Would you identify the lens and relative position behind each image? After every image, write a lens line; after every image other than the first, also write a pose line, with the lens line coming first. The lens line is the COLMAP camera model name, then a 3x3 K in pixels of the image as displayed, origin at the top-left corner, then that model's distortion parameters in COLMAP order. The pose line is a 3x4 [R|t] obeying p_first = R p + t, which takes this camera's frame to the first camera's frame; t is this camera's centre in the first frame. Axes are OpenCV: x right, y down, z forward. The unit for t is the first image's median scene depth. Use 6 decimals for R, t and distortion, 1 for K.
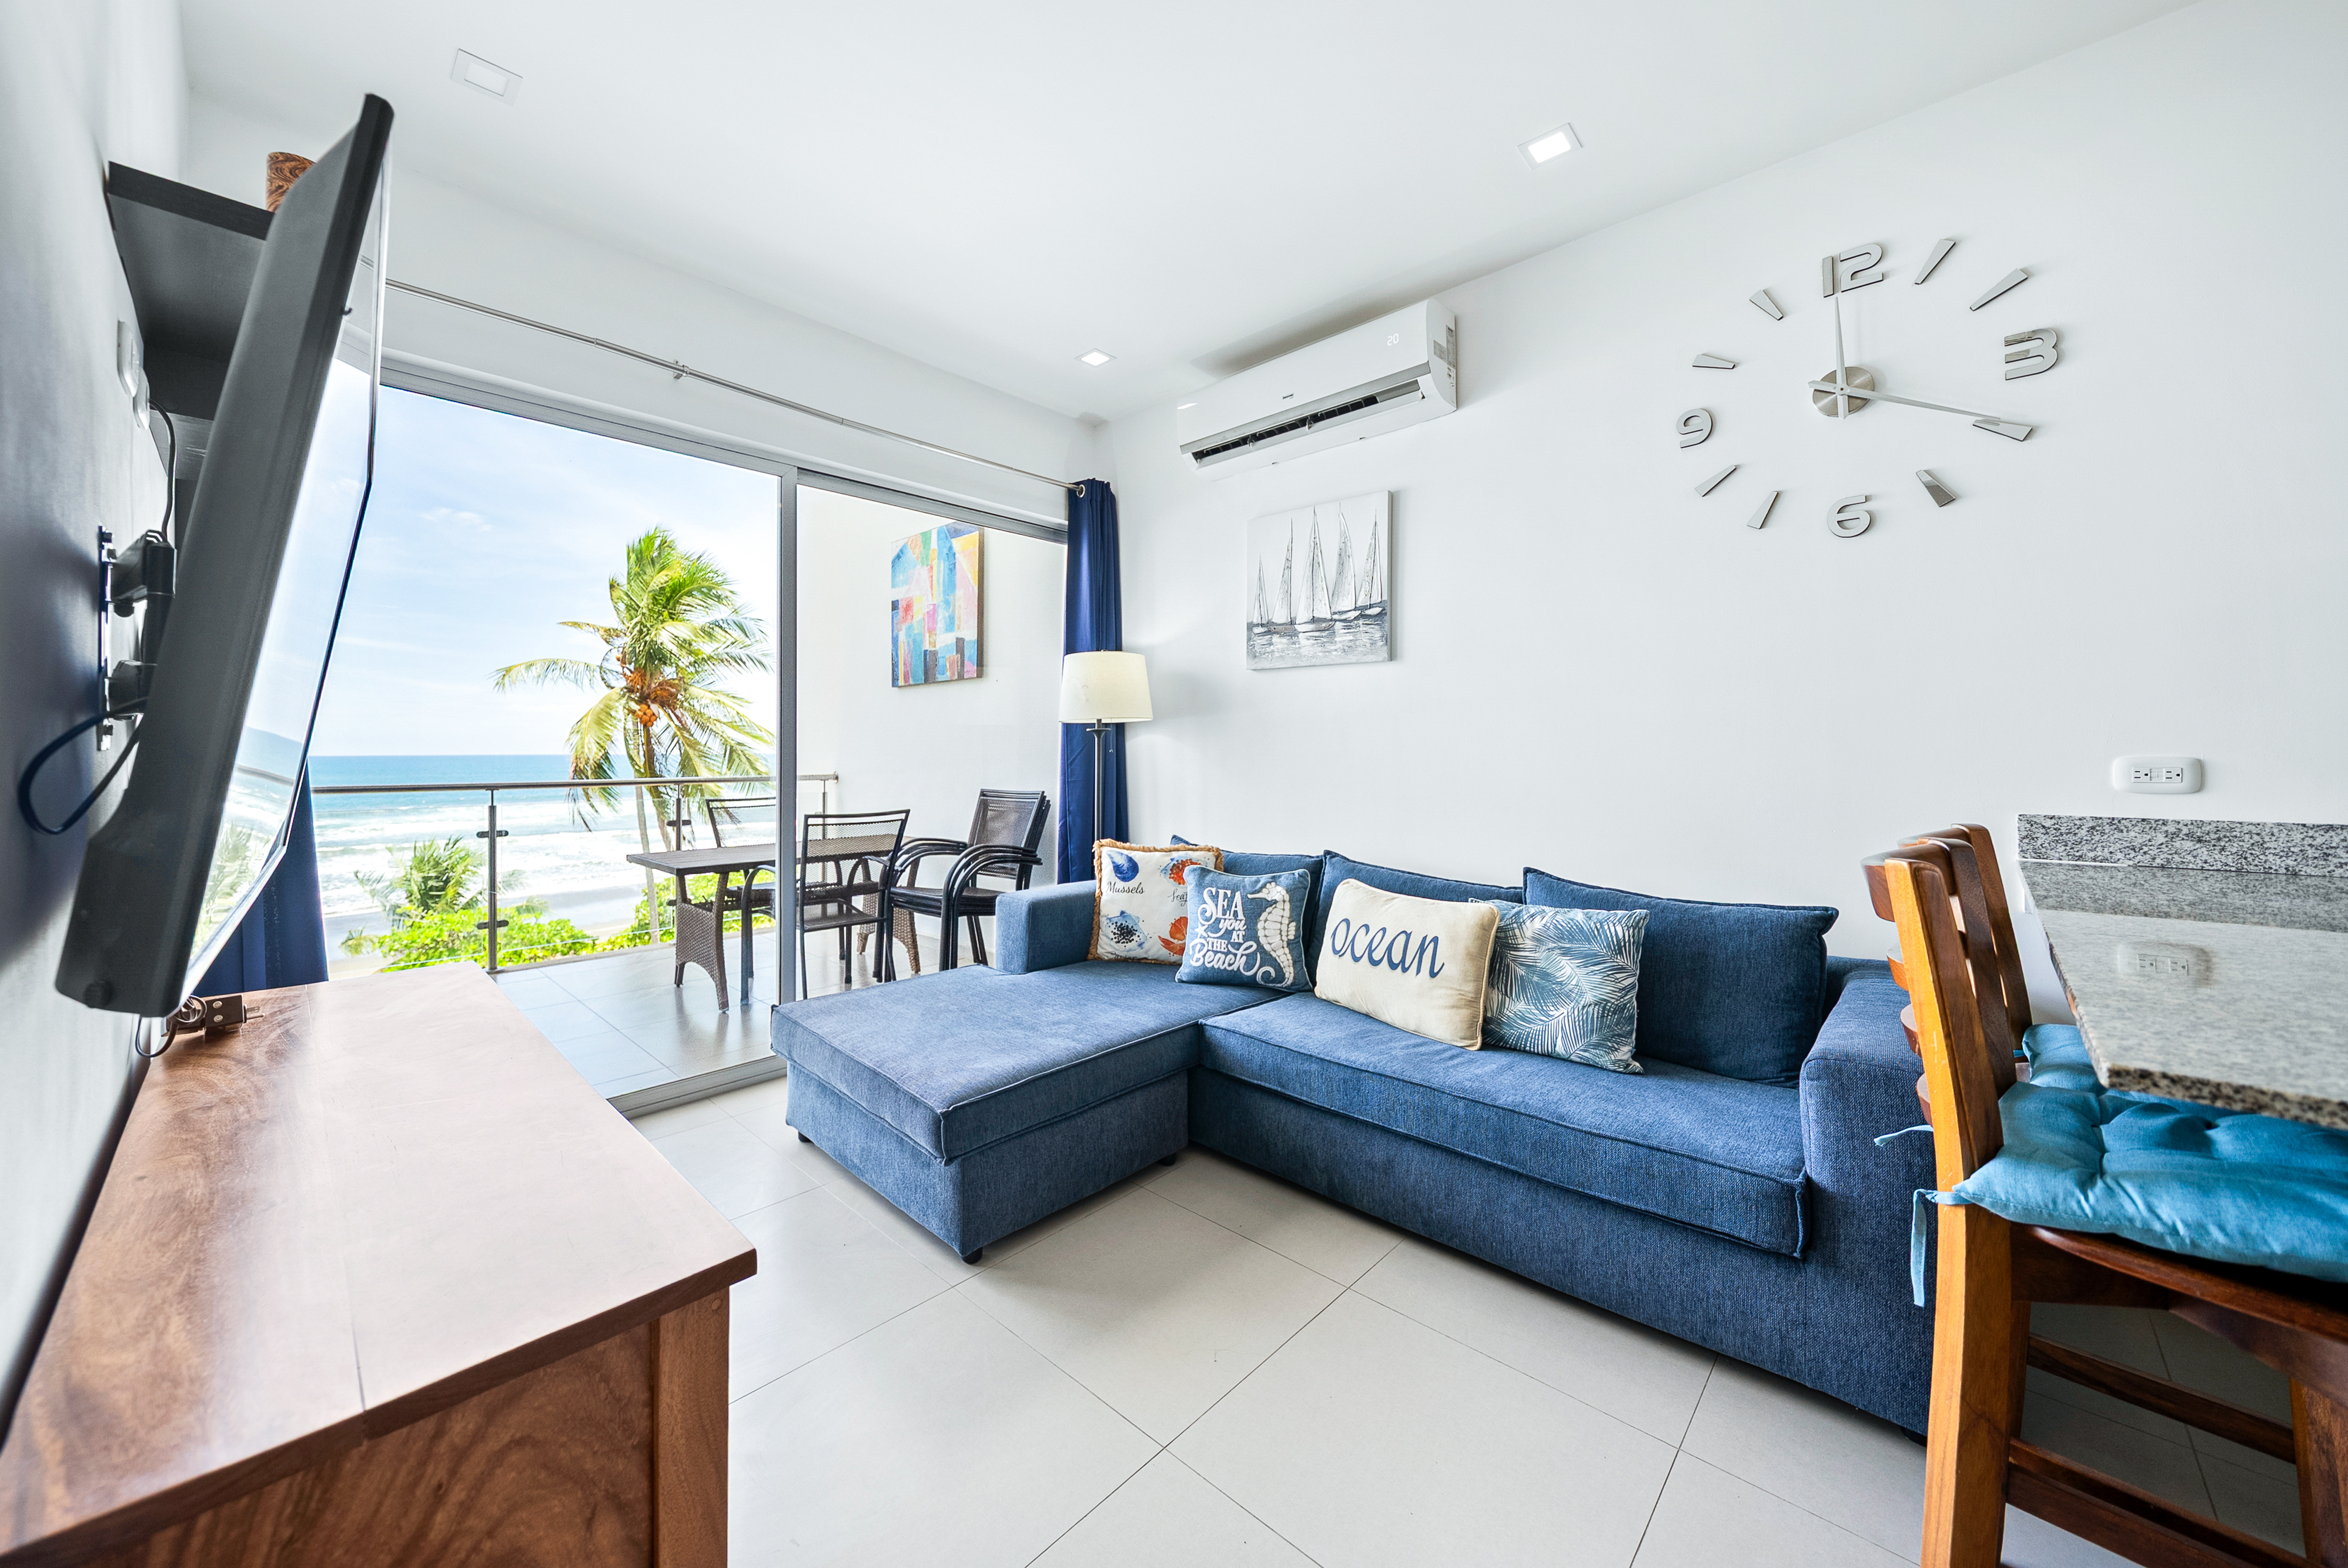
lens RADIAL K [[857.9, 0, 1089.8], [0, 857.9, 741.7], [0, 0, 1]] dist [-0.005010, 0.000834]
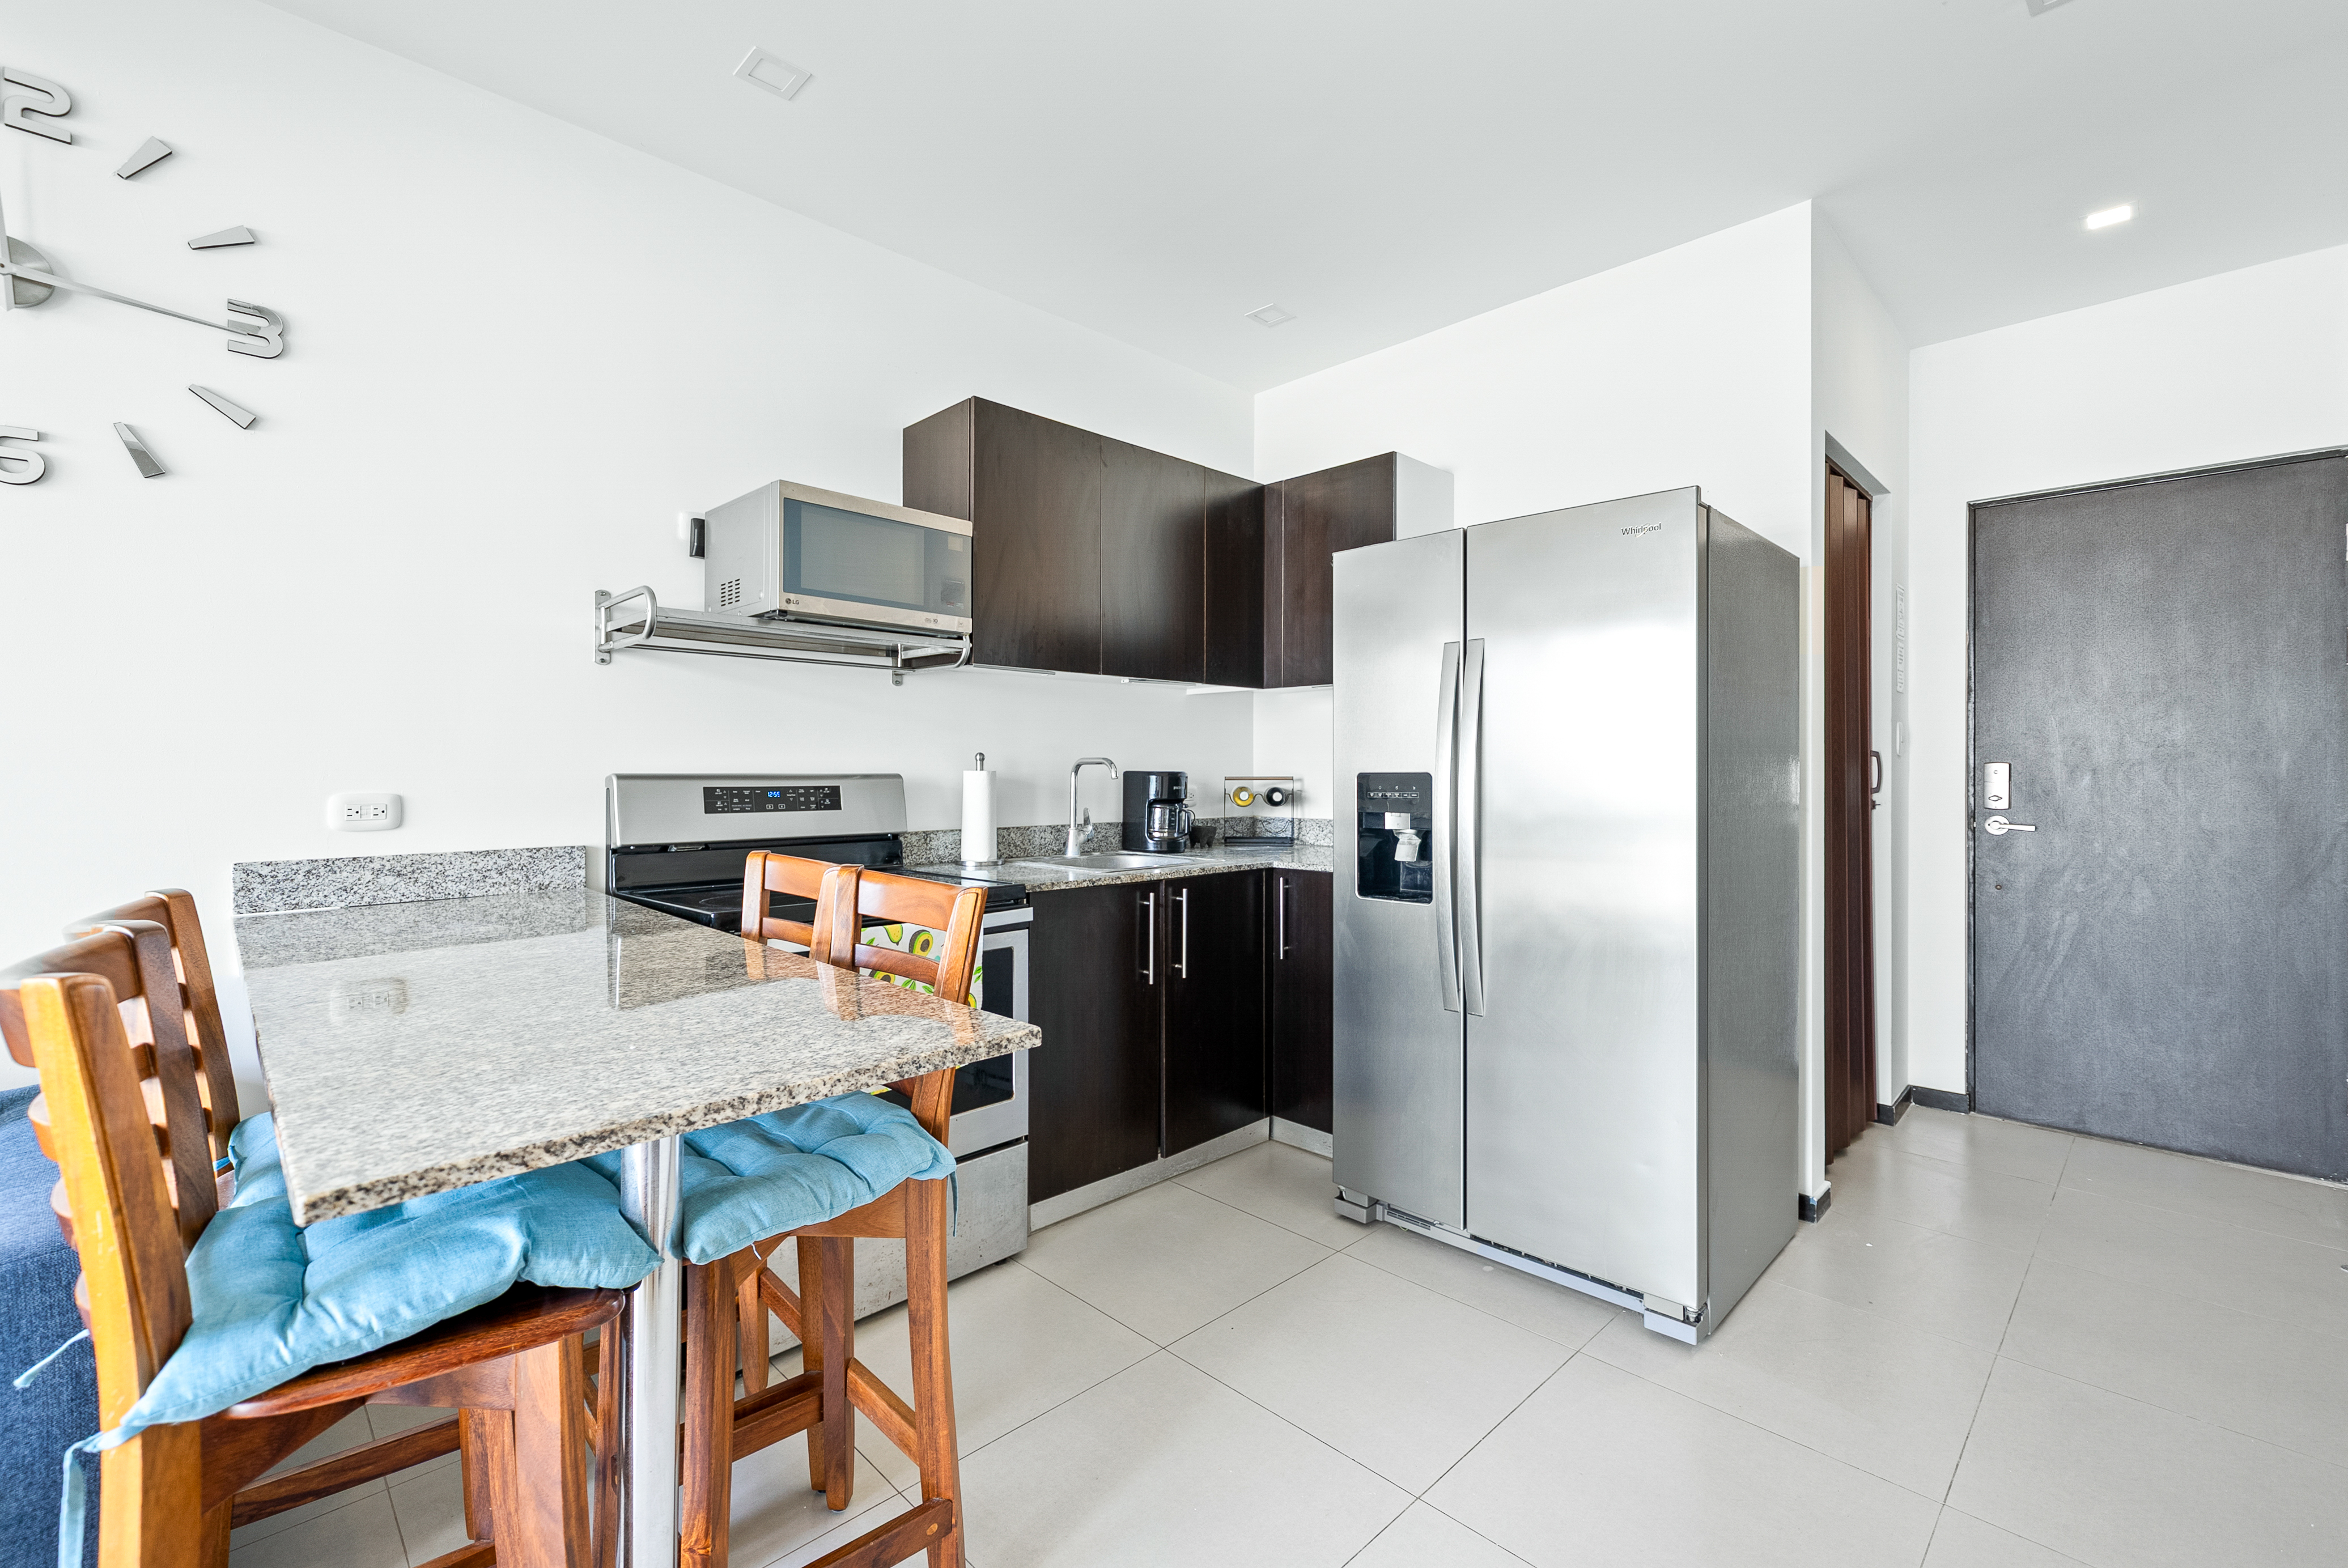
lens RADIAL K [[1010.0, 0, 1196.2], [0, 1010.0, 767.8], [0, 0, 1]] dist [-0.001565, -0.000609]
pose [[-0.011693, 0.005515, 0.999916, 0.045996], [-0.009299, 0.999941, -0.005624, -0.009303], [-0.999888, -0.009364, -0.011642, 0.033912]]
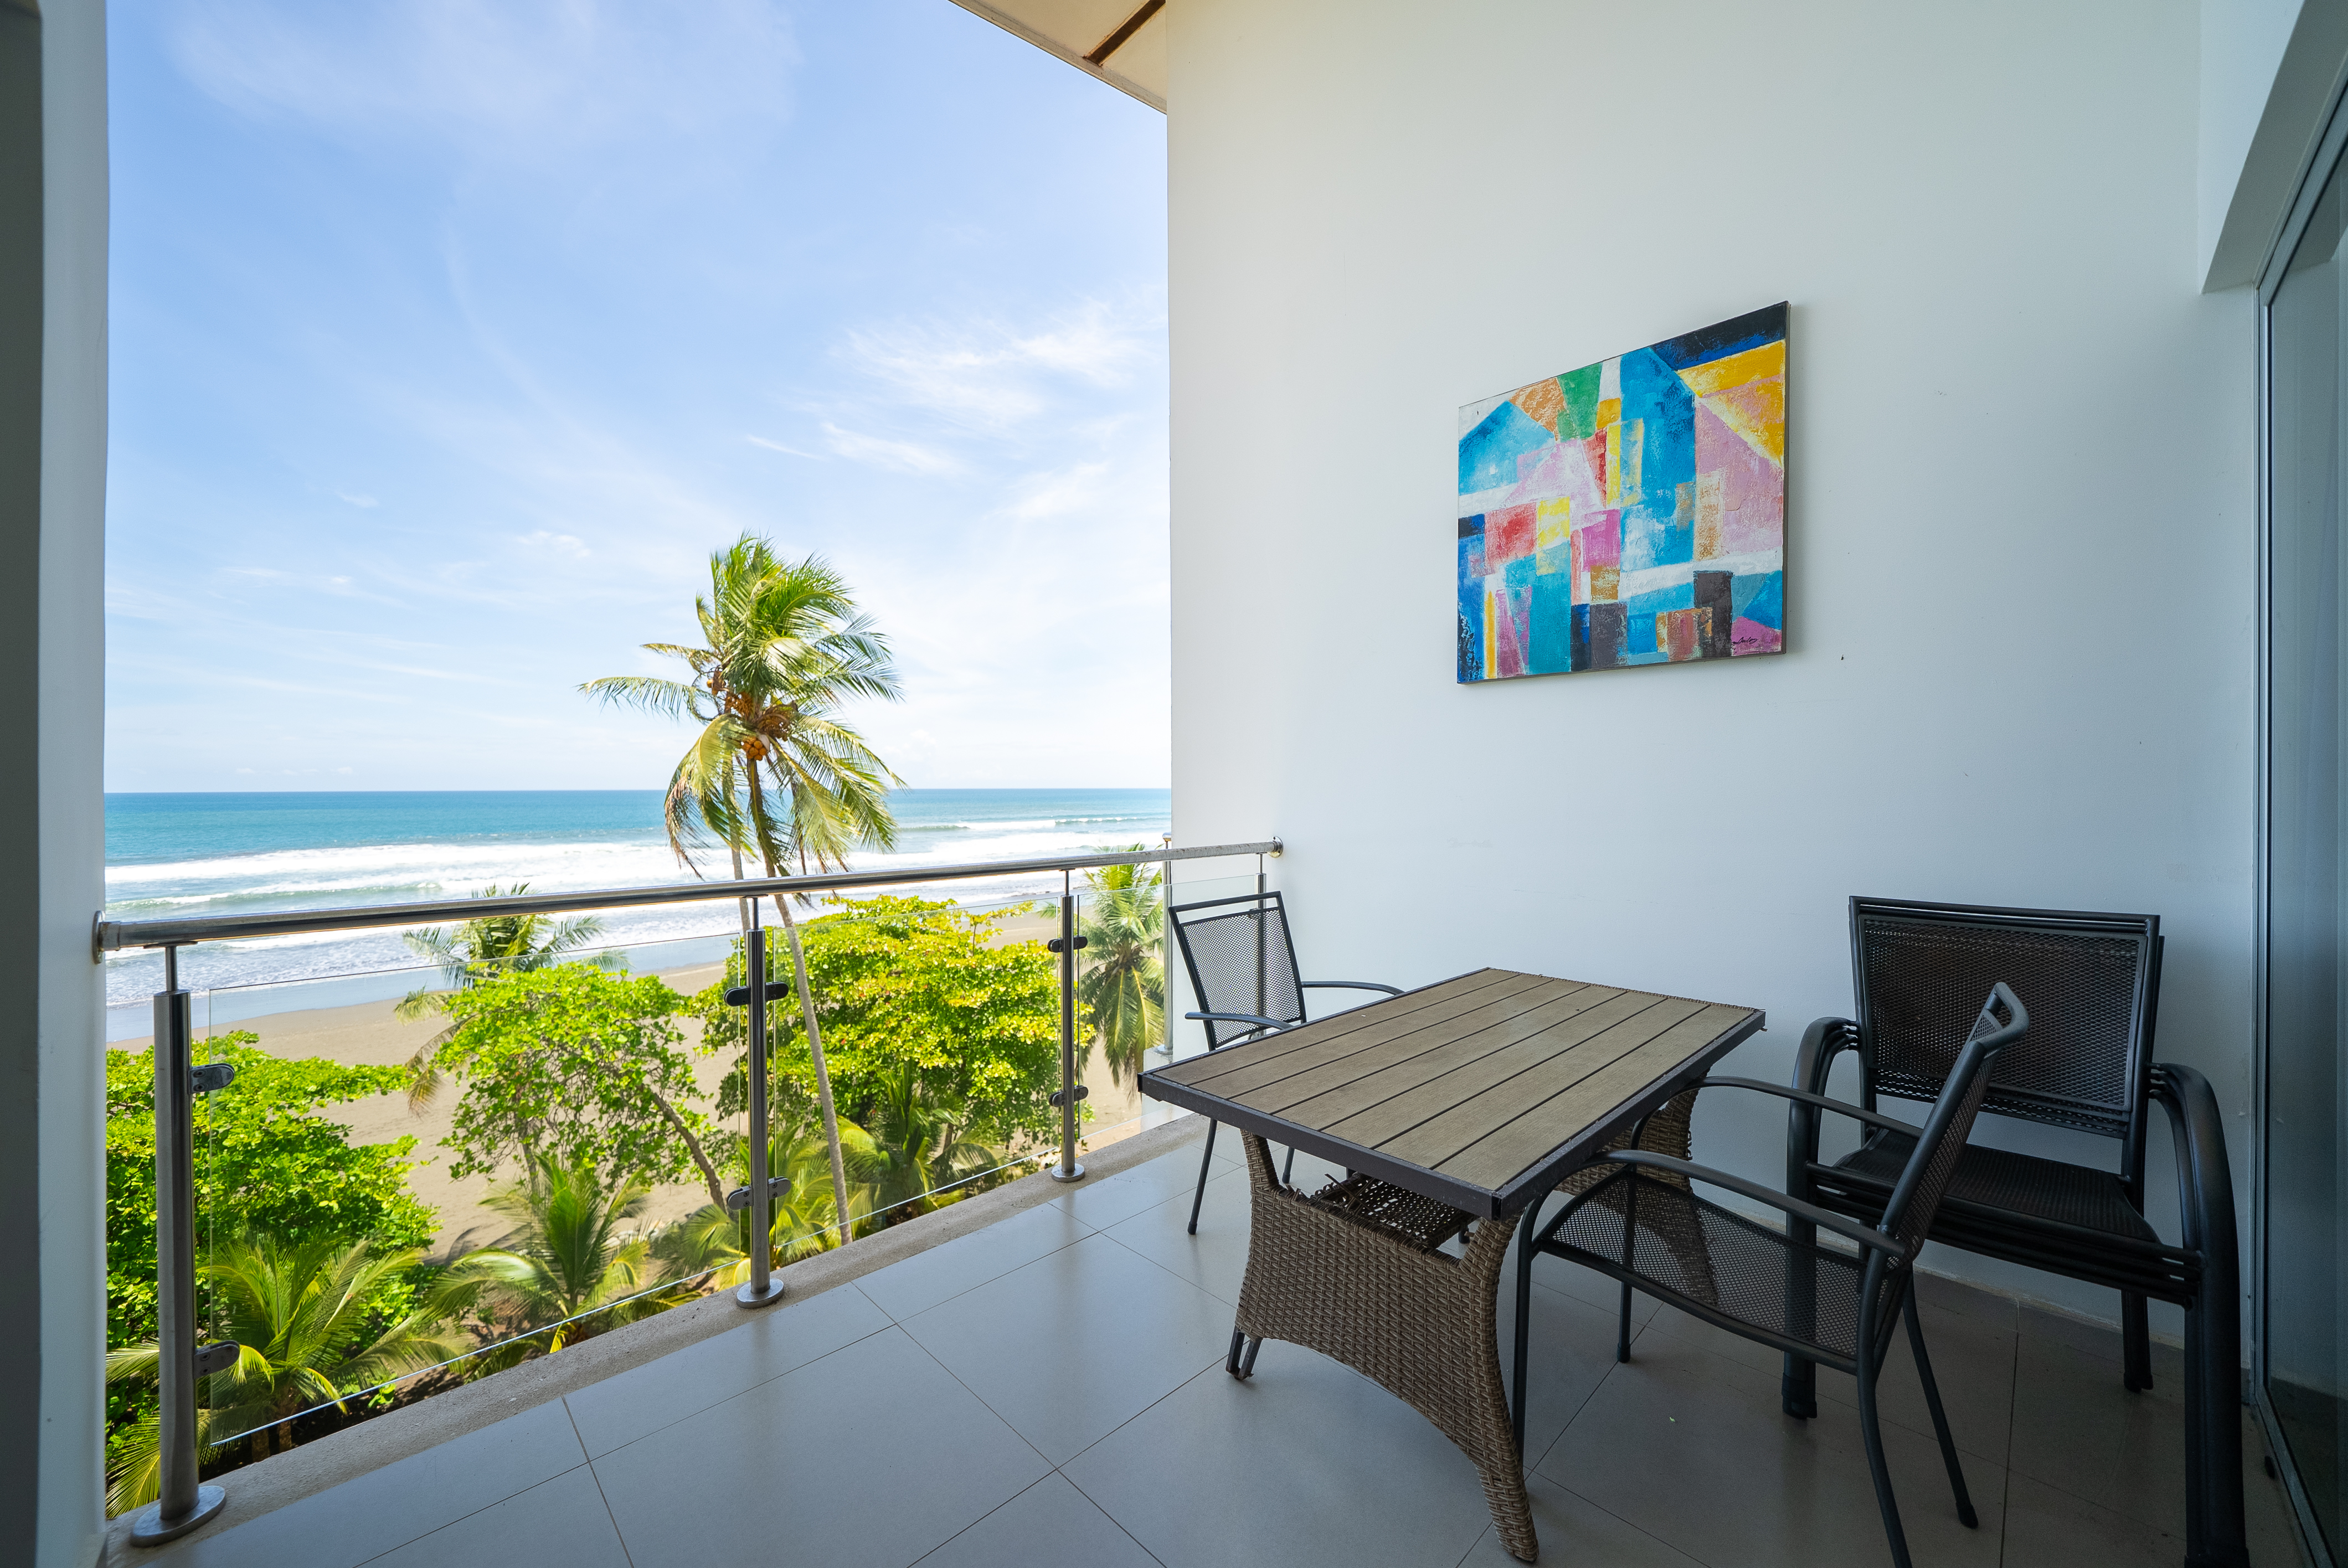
lens RADIAL K [[909.4, 0, 1177.7], [0, 909.4, 791.2], [0, 0, 1]] dist [-0.001512, 0.001297]
pose [[0.999935, -0.009144, -0.006857, -0.807038], [0.009282, 0.999750, 0.020322, -0.020527], [0.006669, -0.020384, 0.999770, 0.877031]]
